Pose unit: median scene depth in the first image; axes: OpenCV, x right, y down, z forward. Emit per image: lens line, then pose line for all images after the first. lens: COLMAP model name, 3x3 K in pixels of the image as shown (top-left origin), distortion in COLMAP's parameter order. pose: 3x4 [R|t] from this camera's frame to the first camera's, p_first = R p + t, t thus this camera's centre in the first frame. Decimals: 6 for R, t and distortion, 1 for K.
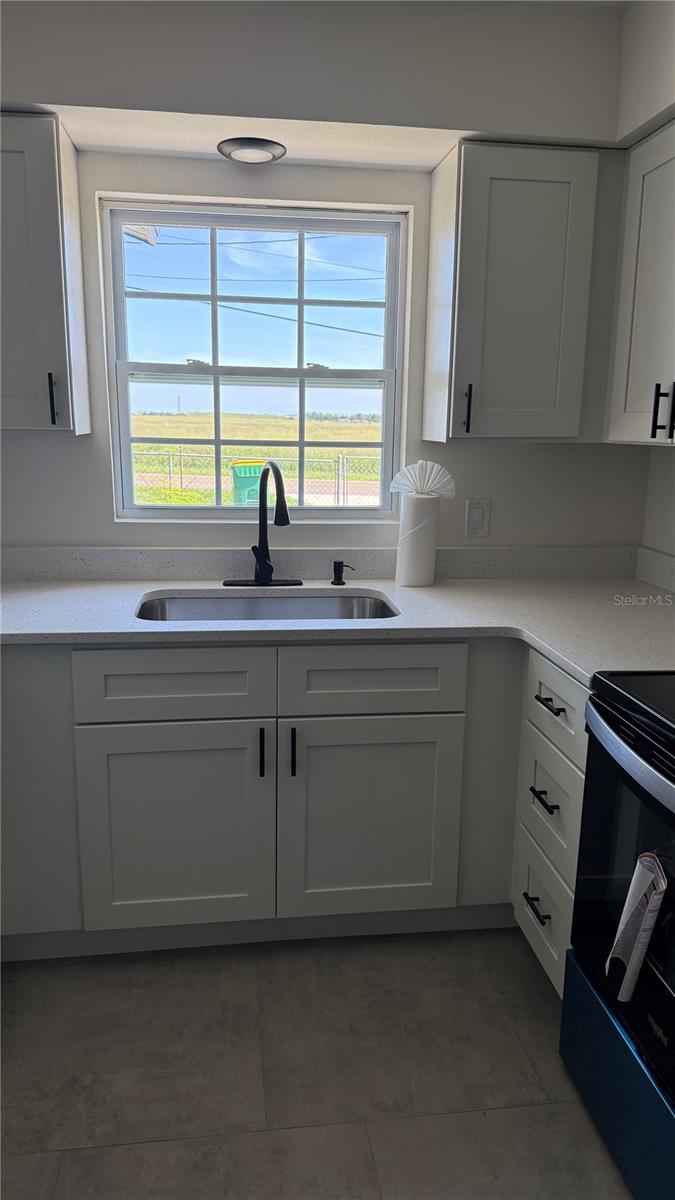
lens RADIAL K [[837.1, 0, 342.6], [0, 837.1, 606.6], [0, 0, 1]] dist [0.102225, -0.170838]
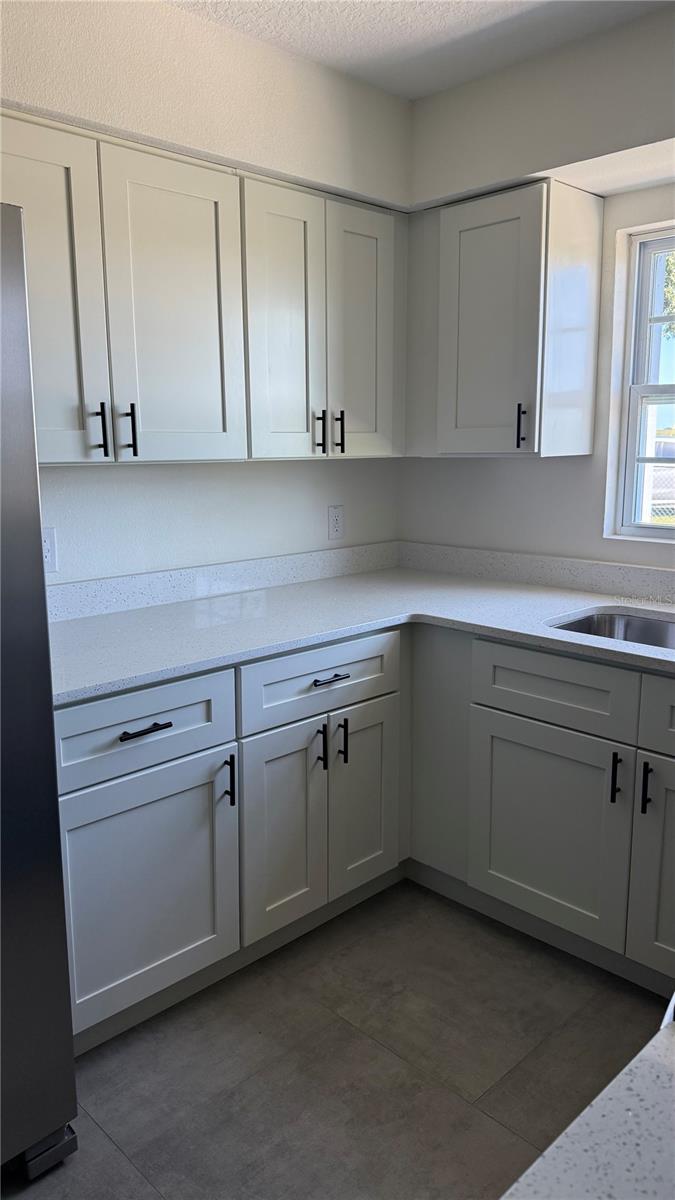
lens RADIAL K [[831.1, 0, 337.5], [0, 831.1, 600.0], [0, 0, 1]] dist [0.103476, -0.169221]
pose [[0.589917, 0.127651, -0.797310, 0.456880], [-0.155596, 0.986890, 0.042881, -0.020577], [0.792331, 0.098762, 0.602045, 0.135753]]
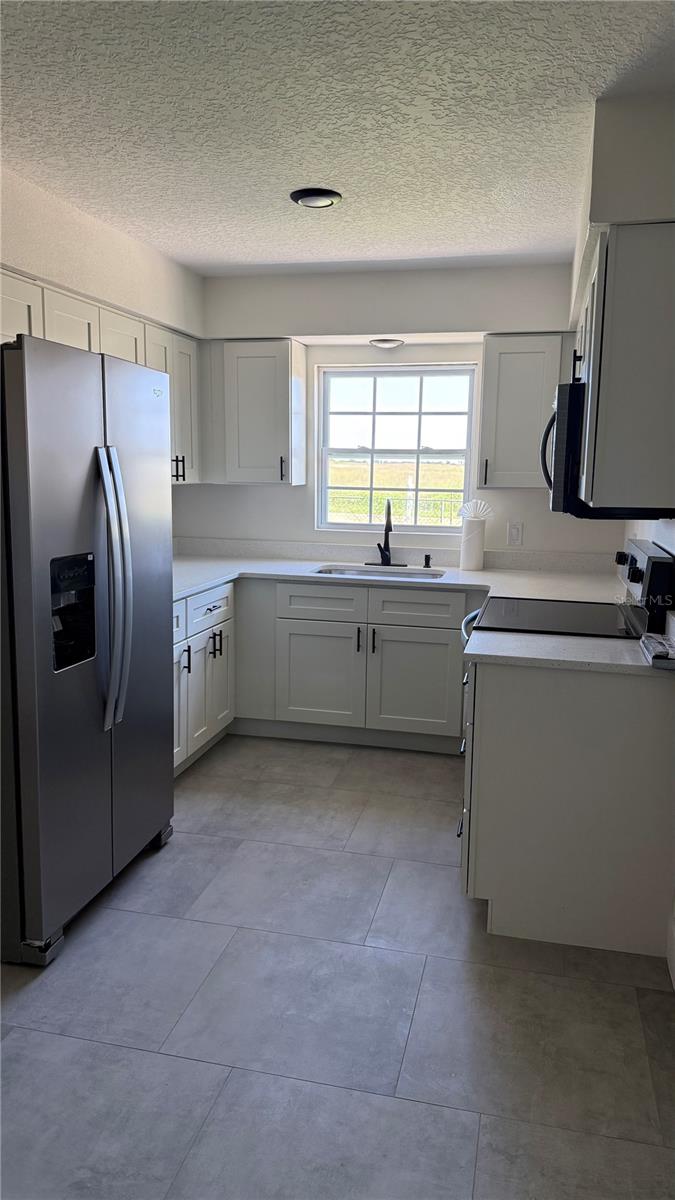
lens RADIAL K [[837.1, 0, 342.6], [0, 837.1, 606.6], [0, 0, 1]] dist [0.102225, -0.170838]
pose [[0.933030, 0.058488, -0.355012, 0.573148], [-0.078078, 0.996100, -0.041095, 0.176634], [0.351224, 0.066061, 0.933958, -0.899855]]
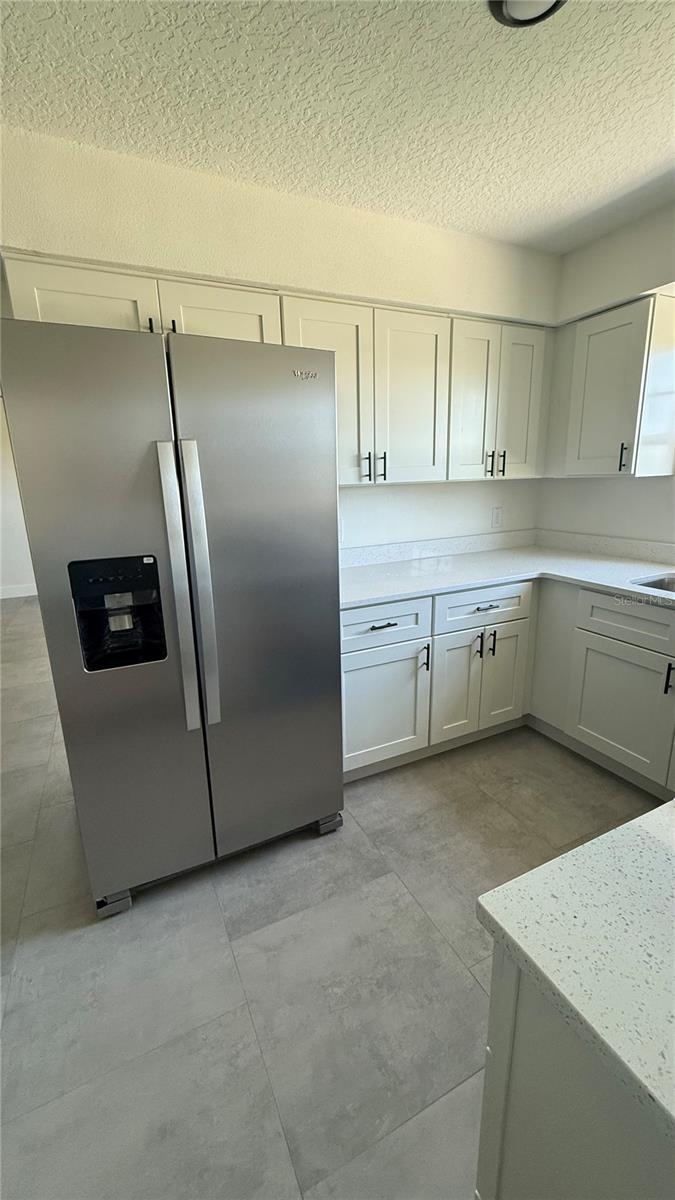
lens RADIAL K [[479.8, 0, 336.4], [0, 479.8, 596.6], [0, 0, 1]] dist [0.002419, -0.000285]
pose [[0.302780, 0.209728, -0.929698, 0.507361], [-0.171344, 0.971571, 0.163371, -0.014674], [0.937532, 0.109833, 0.330108, 0.105771]]
